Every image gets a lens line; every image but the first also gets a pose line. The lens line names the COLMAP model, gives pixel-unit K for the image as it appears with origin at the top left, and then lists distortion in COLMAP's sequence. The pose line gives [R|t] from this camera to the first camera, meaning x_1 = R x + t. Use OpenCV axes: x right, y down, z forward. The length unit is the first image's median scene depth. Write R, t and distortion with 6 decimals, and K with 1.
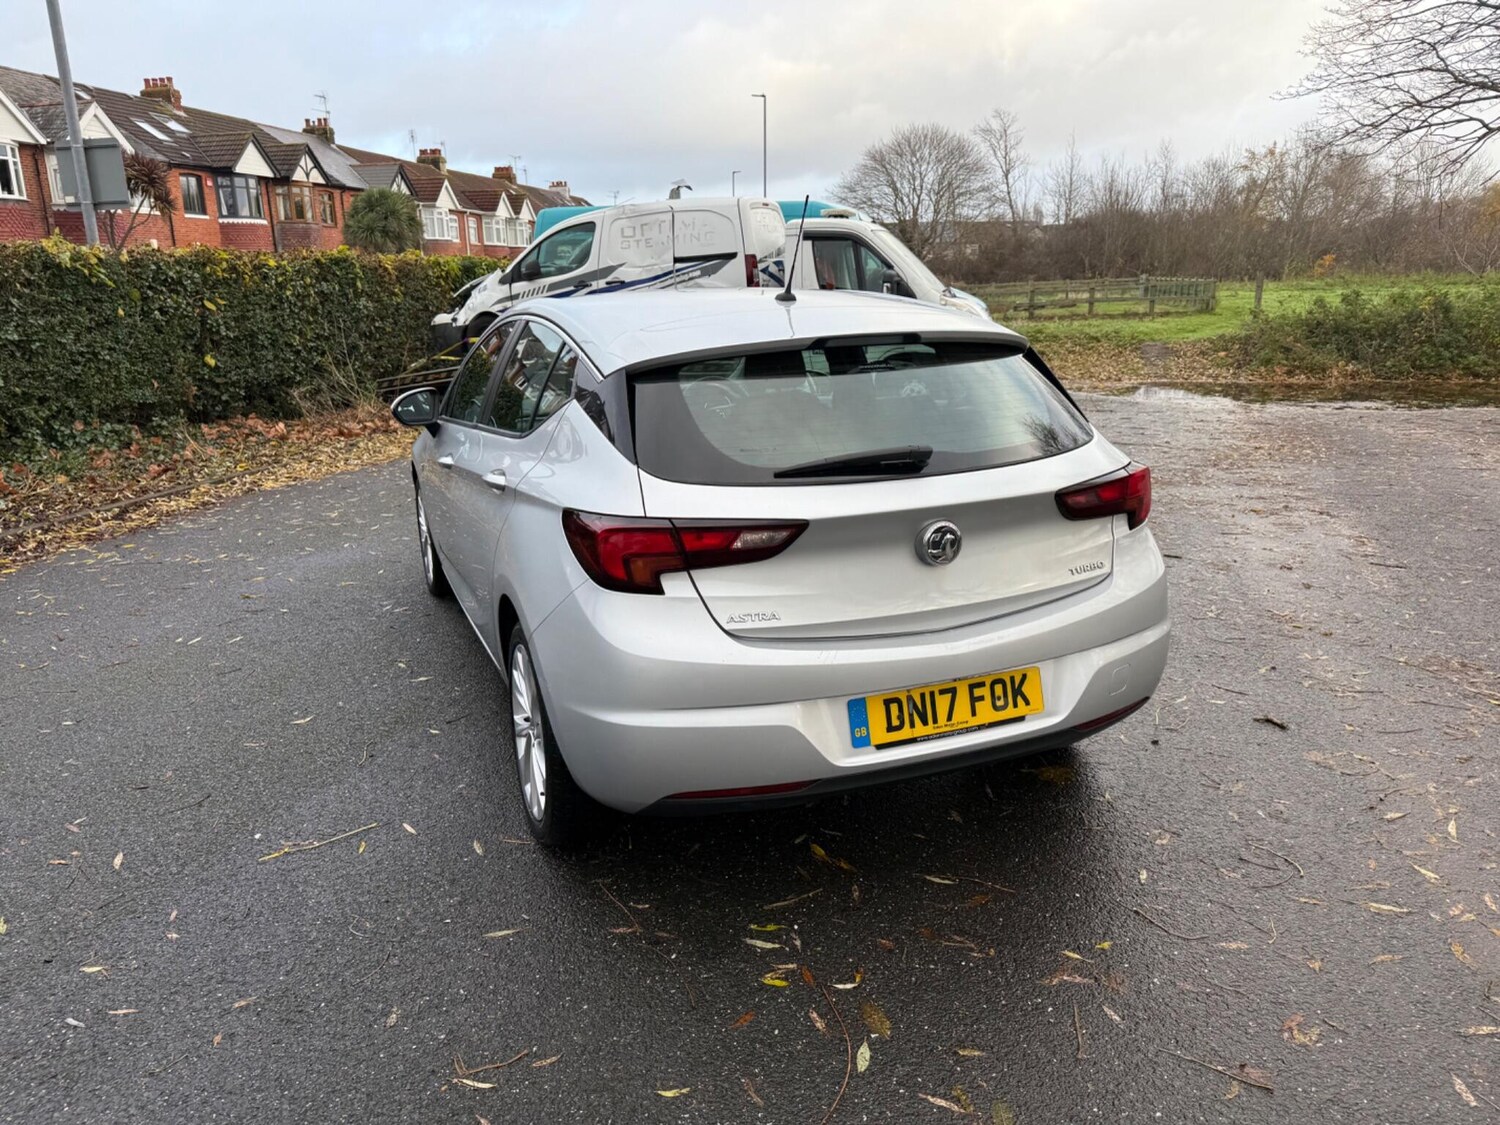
lens RADIAL K [[1074.8, 0, 750.0], [0, 1074.8, 562.5], [0, 0, 1]] dist [0.110050, -0.159600]
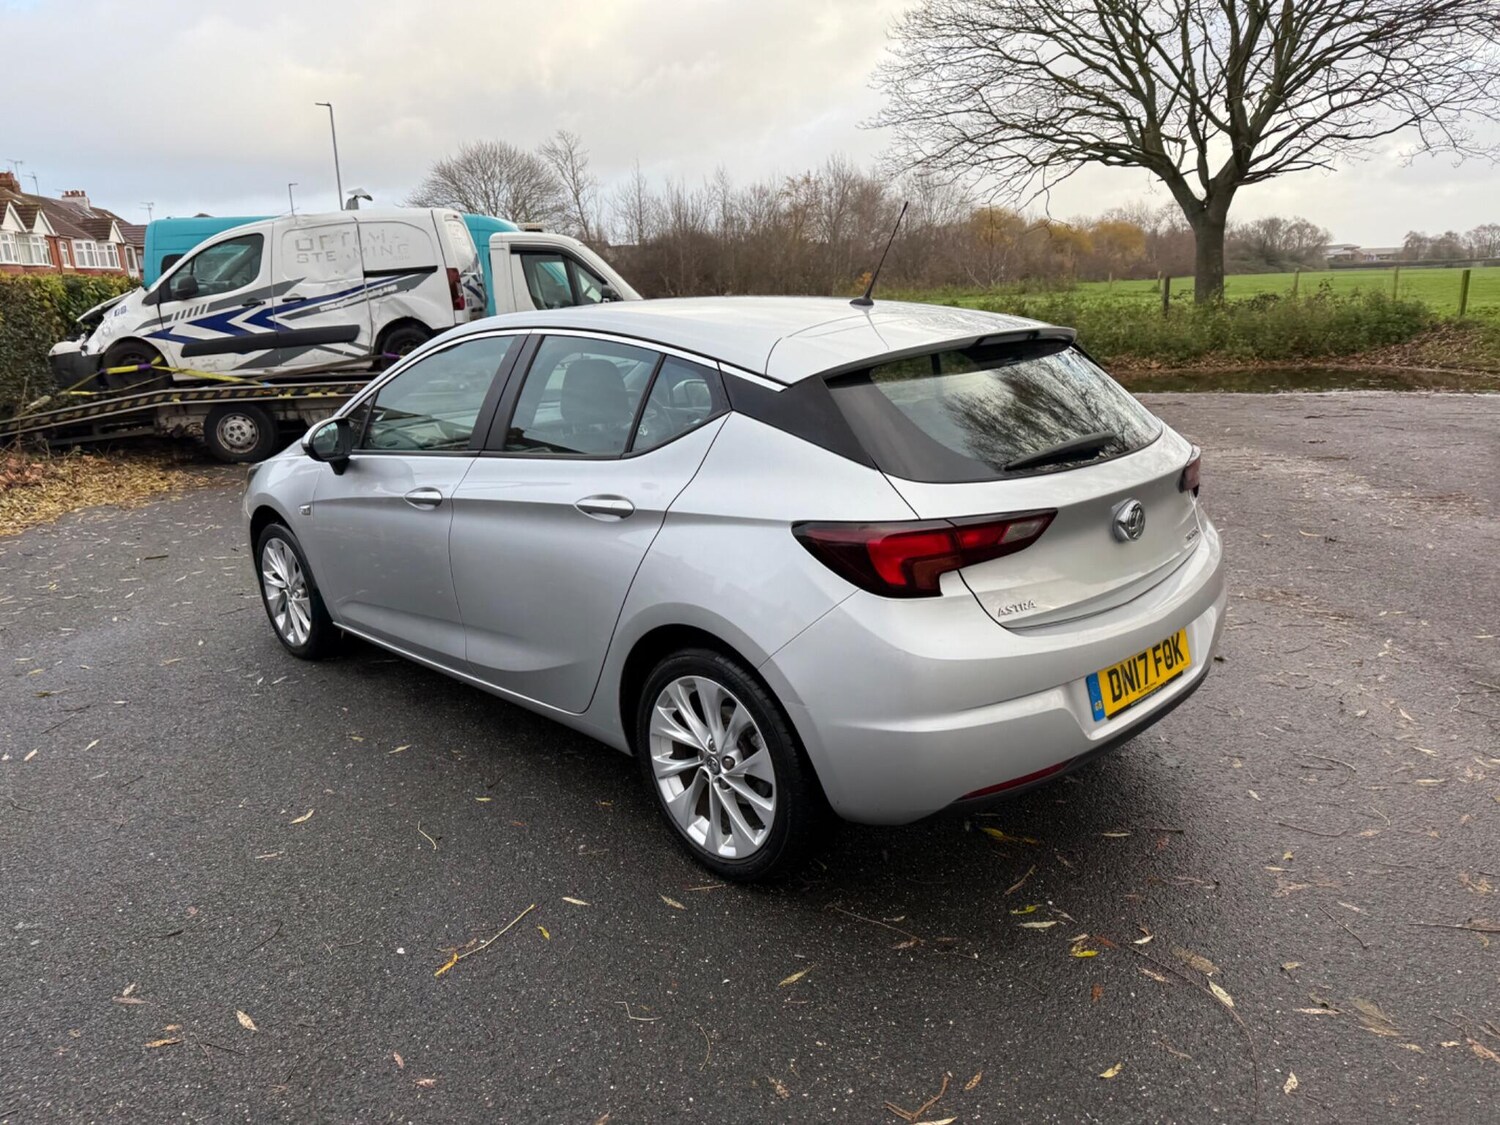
lens RADIAL K [[1078.2, 0, 750.0], [0, 1078.2, 562.5], [0, 0, 1]] dist [0.025521, -0.035197]
pose [[0.922701, -0.105743, 0.370730, -0.132471], [0.110861, 0.993807, 0.007543, -0.006120], [-0.369232, 0.034140, 0.928710, 0.031811]]
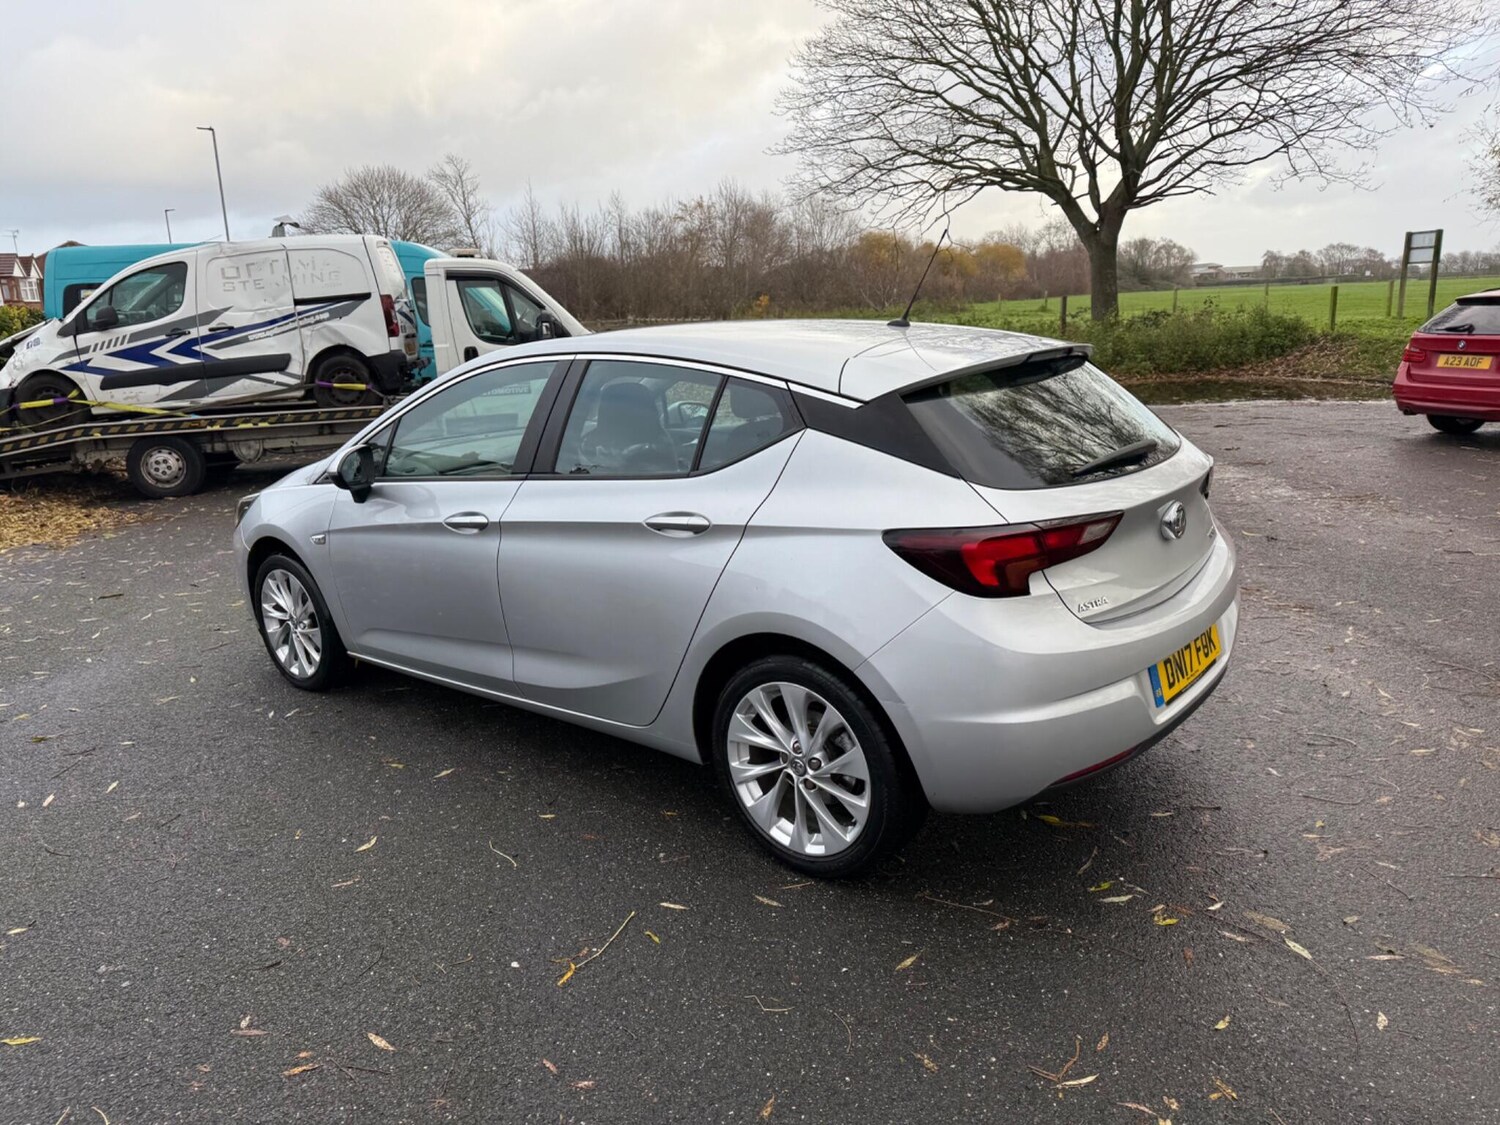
lens RADIAL K [[1078.2, 0, 750.0], [0, 1078.2, 562.5], [0, 0, 1]] dist [0.025521, -0.035197]
pose [[0.879024, -0.129210, 0.458935, -0.176042], [0.145368, 0.989378, 0.000120, -0.009169], [-0.454076, 0.066610, 0.888470, 0.039295]]
